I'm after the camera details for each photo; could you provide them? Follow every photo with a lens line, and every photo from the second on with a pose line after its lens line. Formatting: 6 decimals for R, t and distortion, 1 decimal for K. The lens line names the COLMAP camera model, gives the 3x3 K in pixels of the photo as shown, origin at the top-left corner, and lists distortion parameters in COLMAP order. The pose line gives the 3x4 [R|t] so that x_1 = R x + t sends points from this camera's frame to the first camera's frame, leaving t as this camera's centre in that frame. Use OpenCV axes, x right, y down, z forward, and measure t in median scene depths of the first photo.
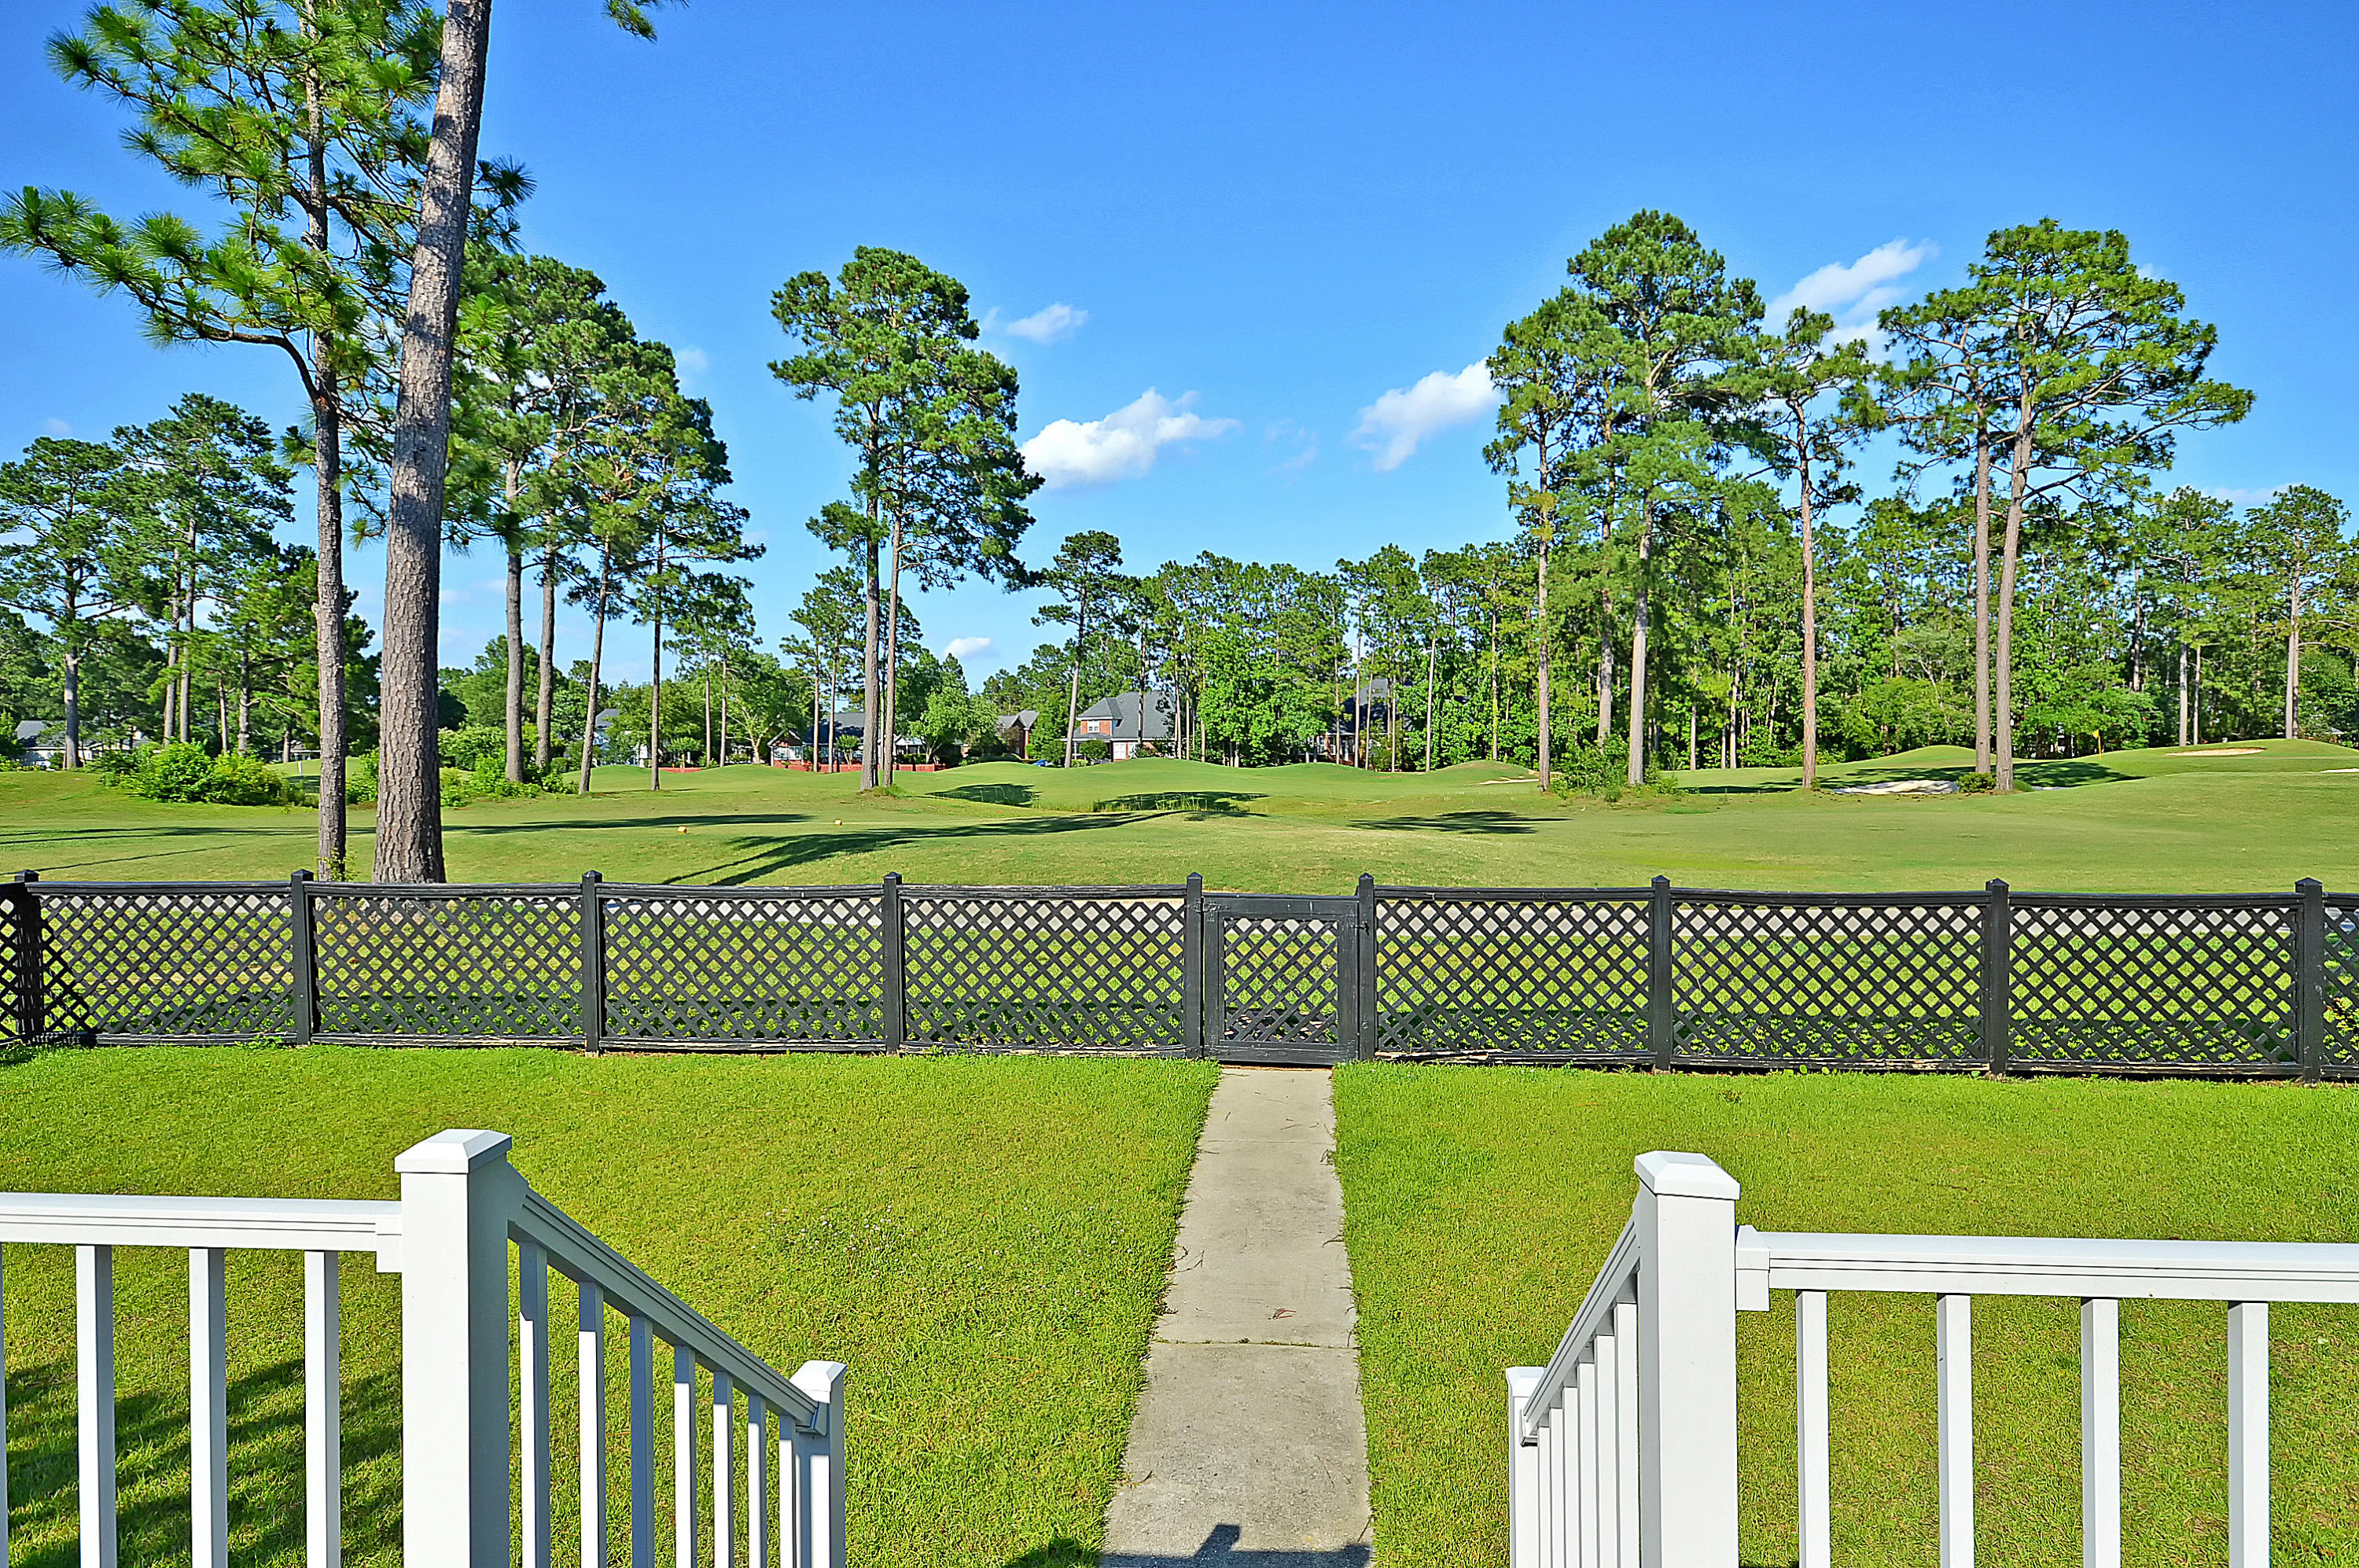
lens RADIAL K [[1307.3, 0, 1200.5], [0, 1307.3, 776.3], [0, 0, 1]] dist [0.005829, 0.001026]
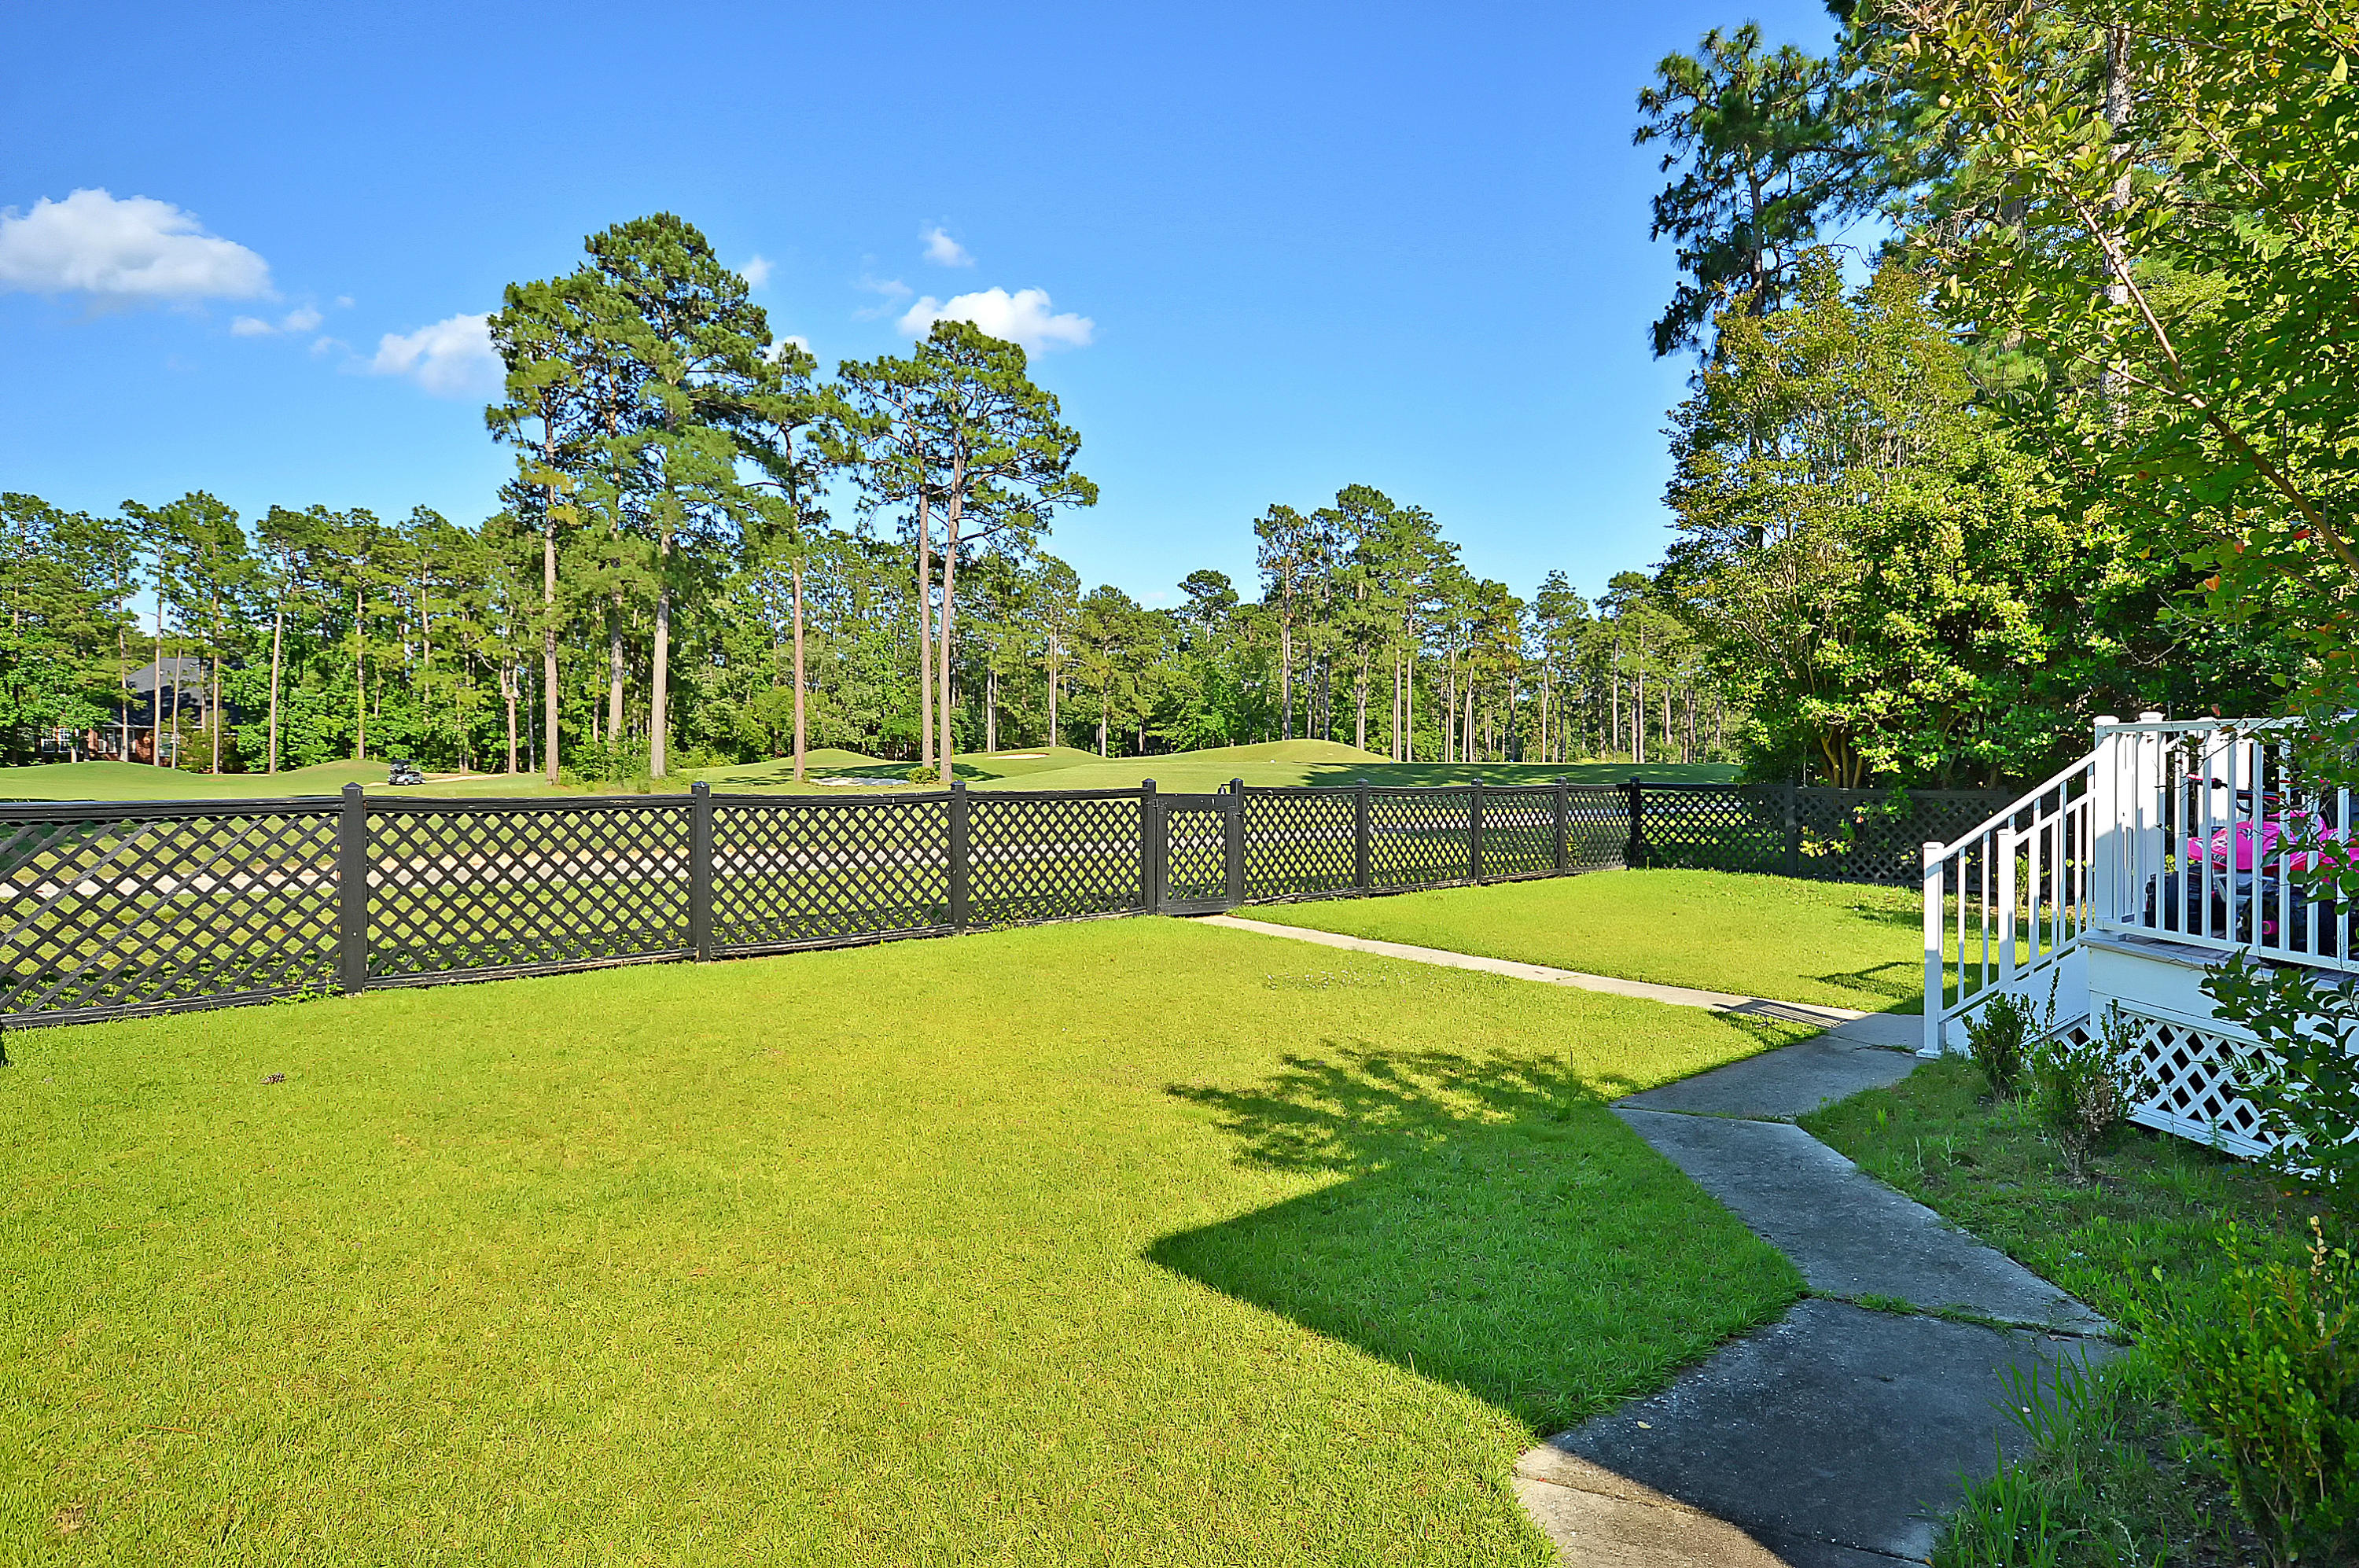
lens RADIAL K [[1318.9, 0, 1174.5], [0, 1318.9, 775.3], [0, 0, 1]] dist [0.020049, -0.000823]
pose [[0.683014, -0.001855, 0.730403, -0.114930], [0.006179, 0.999976, -0.003238, 0.008959], [-0.730379, 0.006725, 0.683009, 0.007345]]
